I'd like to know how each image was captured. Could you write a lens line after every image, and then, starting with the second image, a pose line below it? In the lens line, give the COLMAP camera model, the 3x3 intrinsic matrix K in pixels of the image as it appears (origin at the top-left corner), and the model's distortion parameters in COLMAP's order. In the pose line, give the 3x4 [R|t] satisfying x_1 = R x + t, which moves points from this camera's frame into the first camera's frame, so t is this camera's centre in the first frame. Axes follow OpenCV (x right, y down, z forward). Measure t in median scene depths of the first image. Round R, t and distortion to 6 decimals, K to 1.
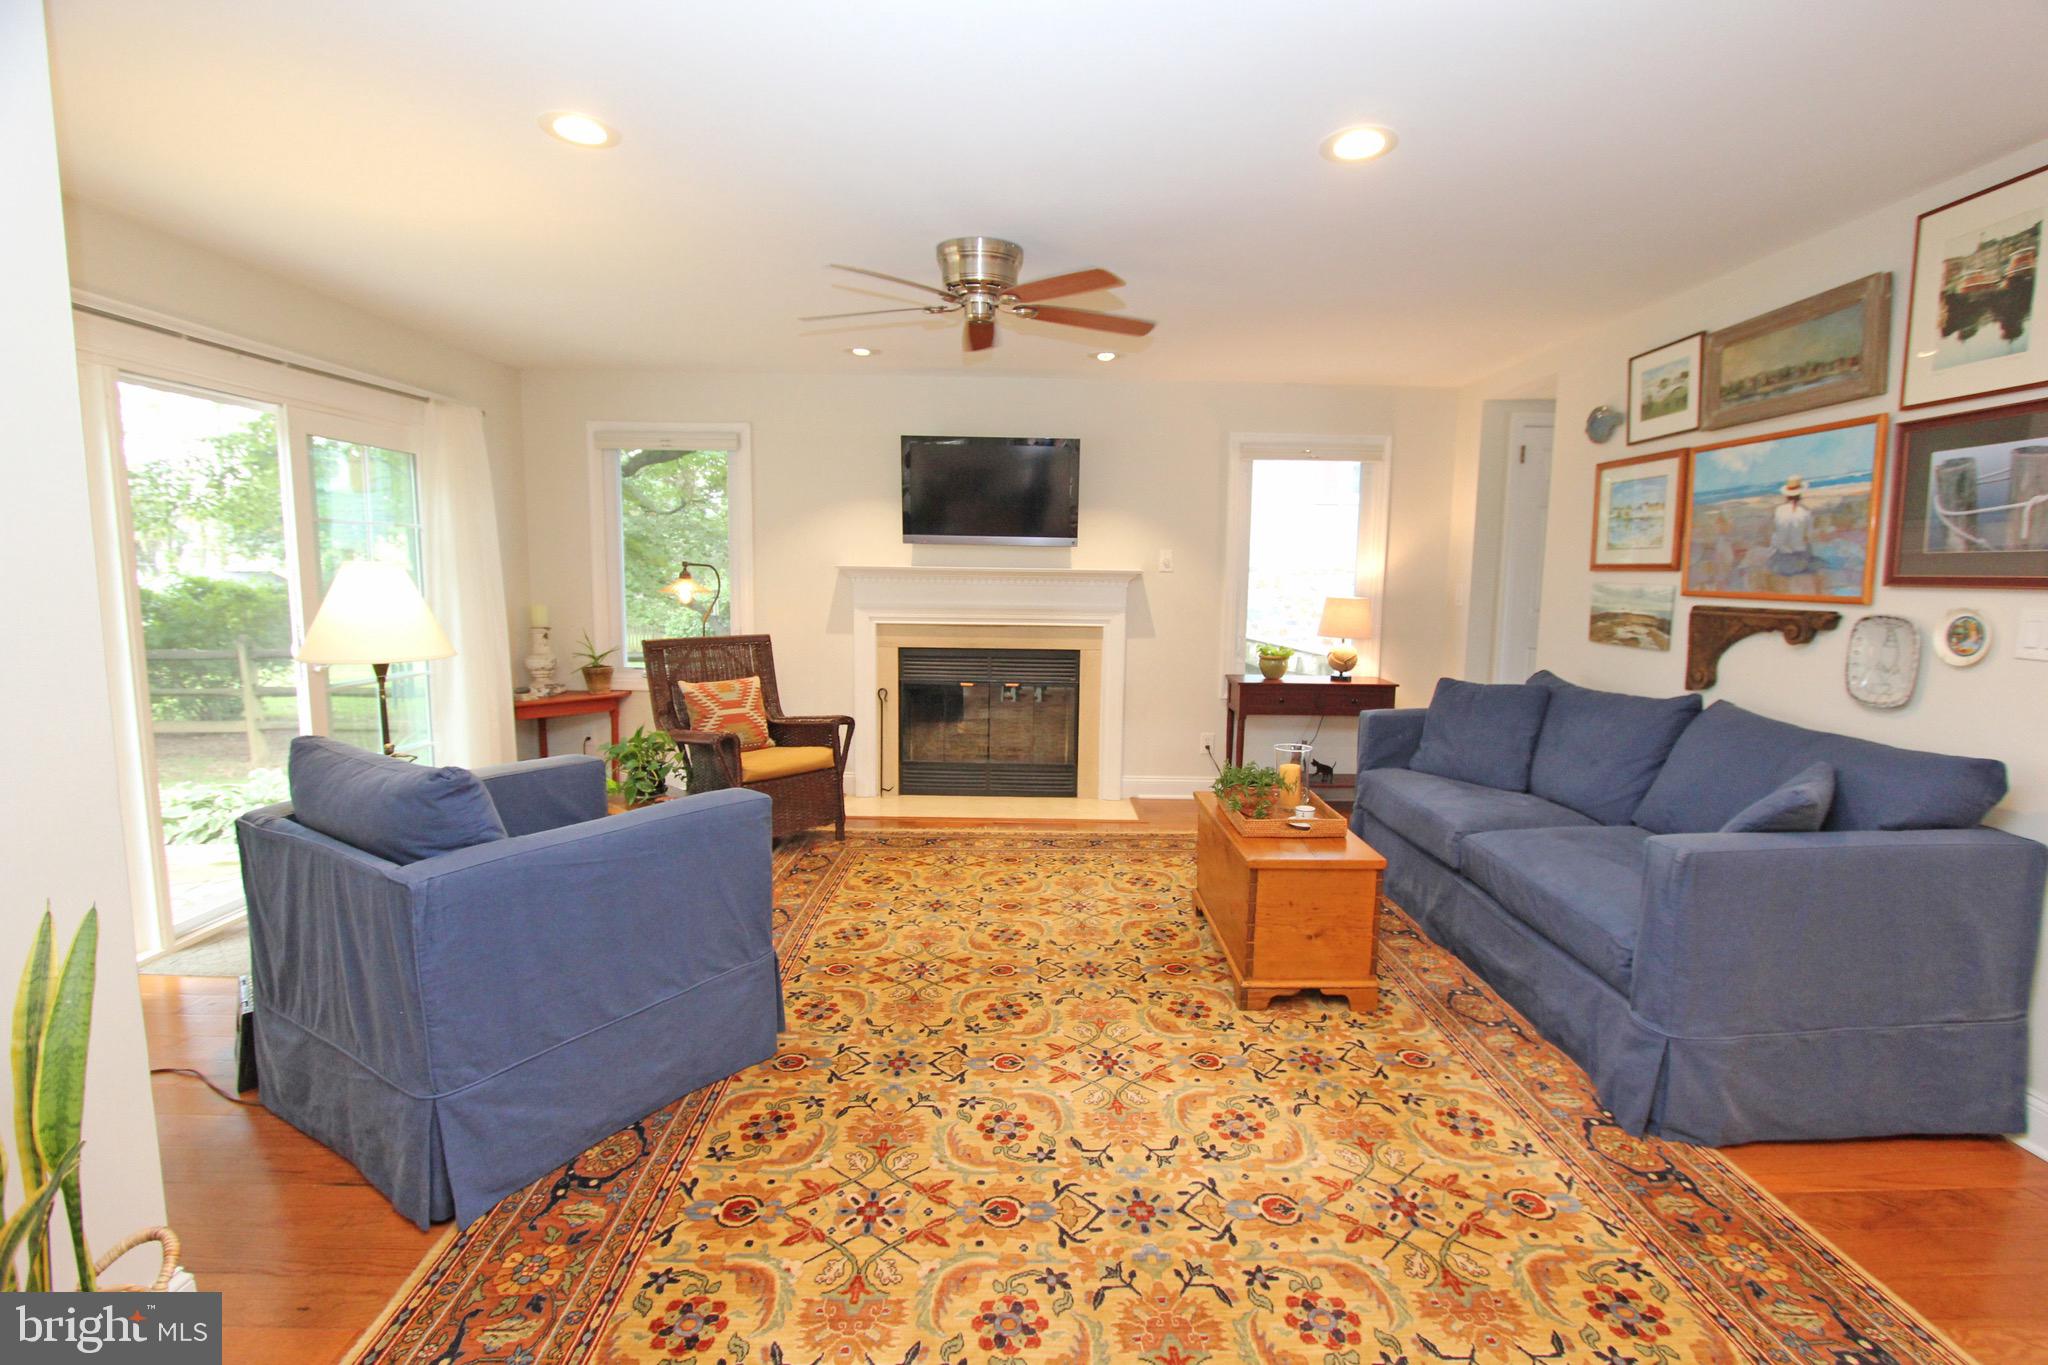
lens RADIAL K [[940.2, 0, 1036.4], [0, 940.2, 680.8], [0, 0, 1]] dist [-0.017714, 0.000124]
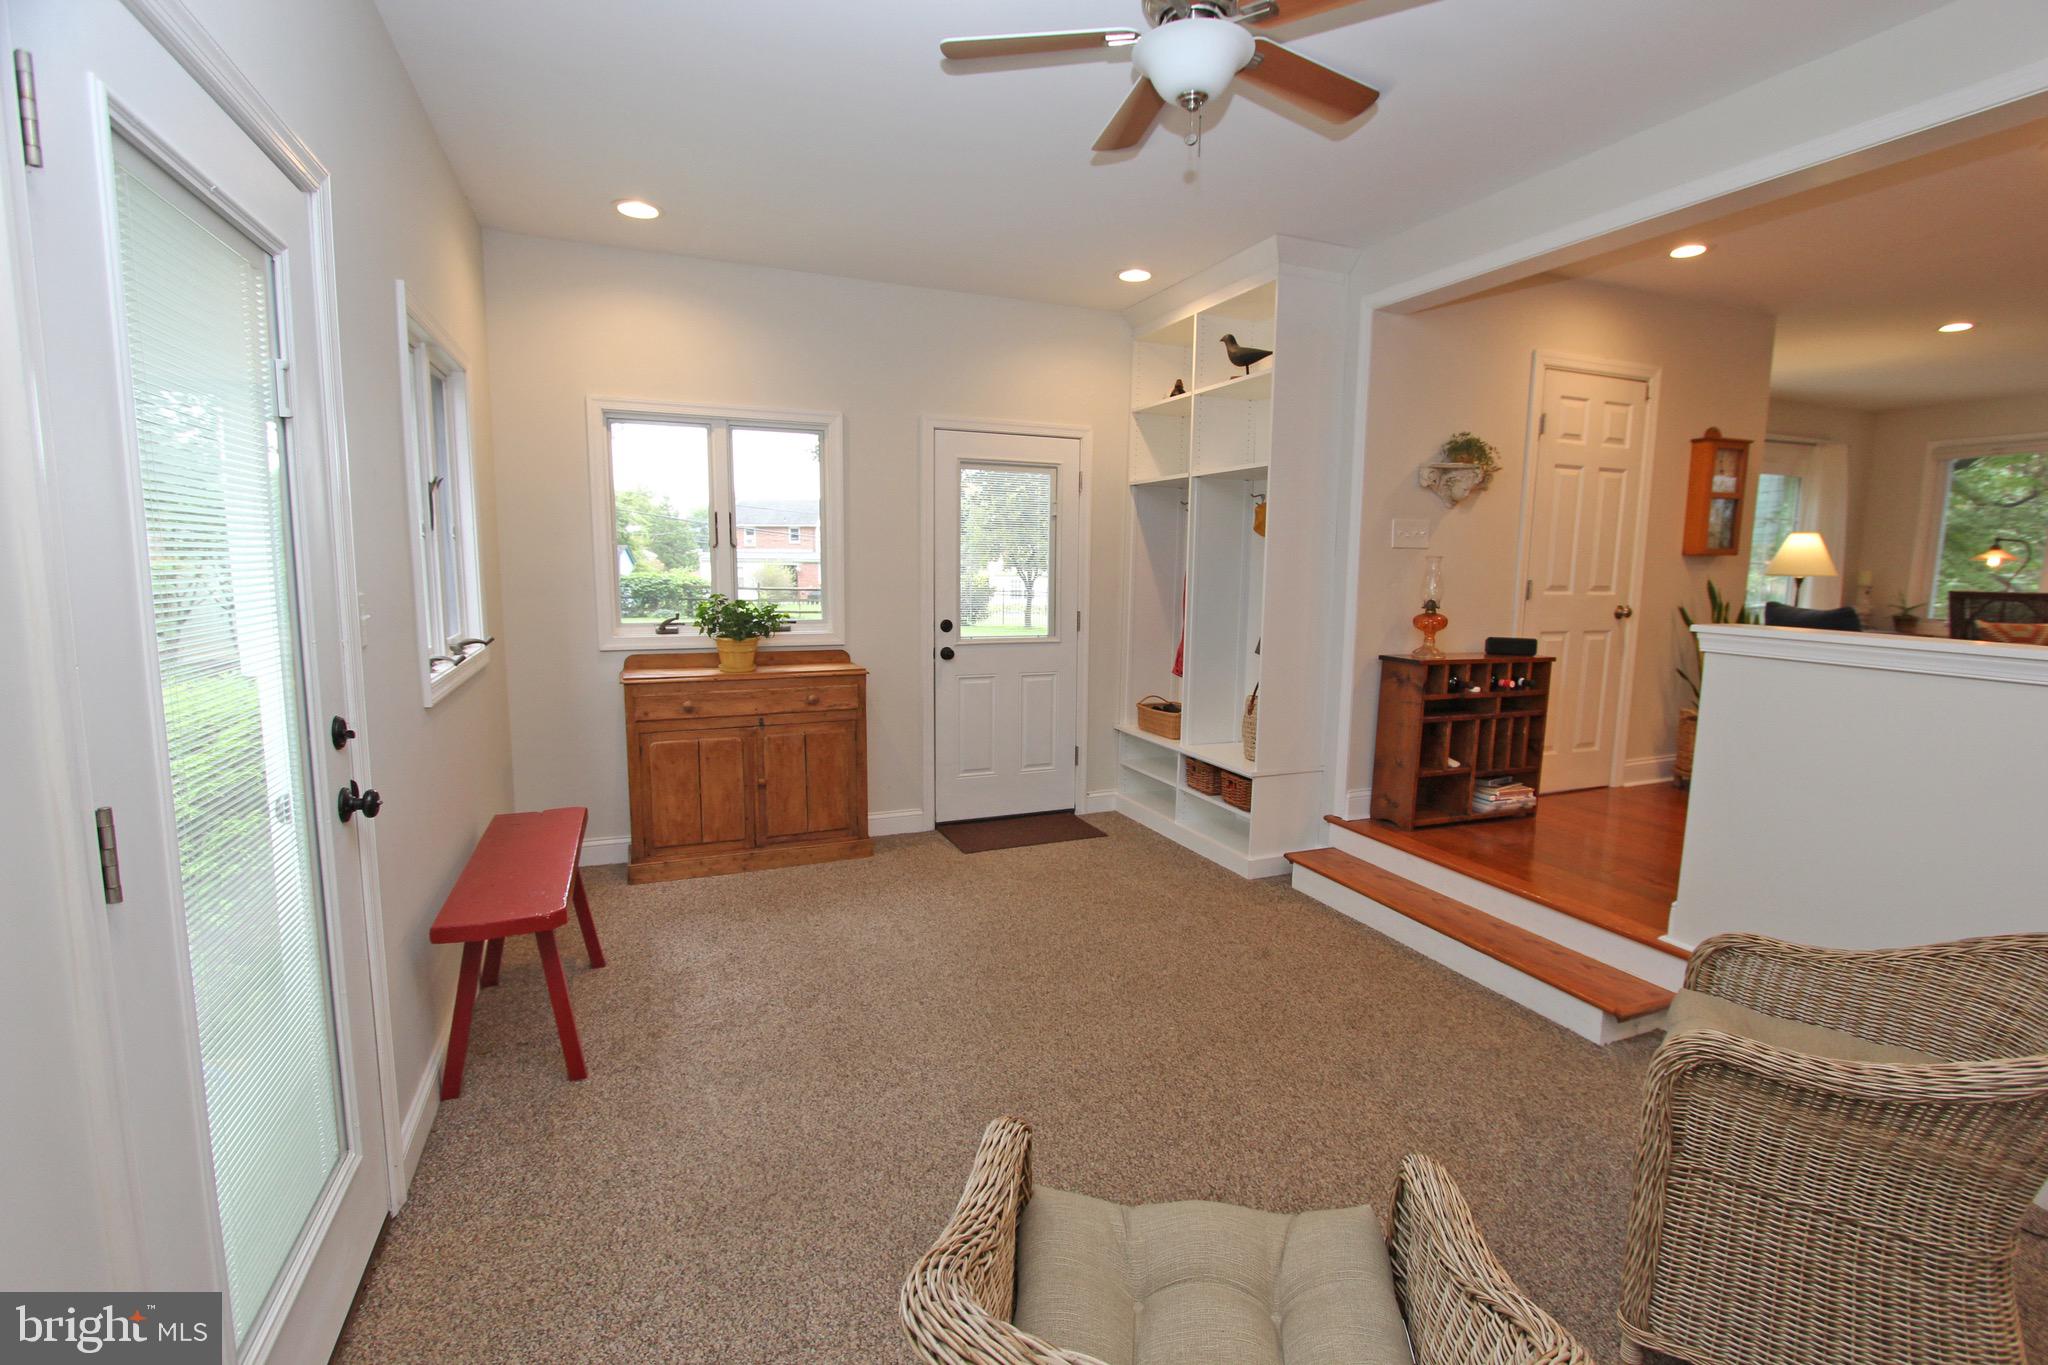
lens RADIAL K [[940.2, 0, 1026.2], [0, 940.2, 693.7], [0, 0, 1]] dist [-0.017714, 0.000124]
pose [[0.375839, 0.124183, -0.918326, 0.331190], [-0.117297, 0.989385, 0.085787, 0.136991], [0.919231, 0.075475, 0.386416, -0.755061]]
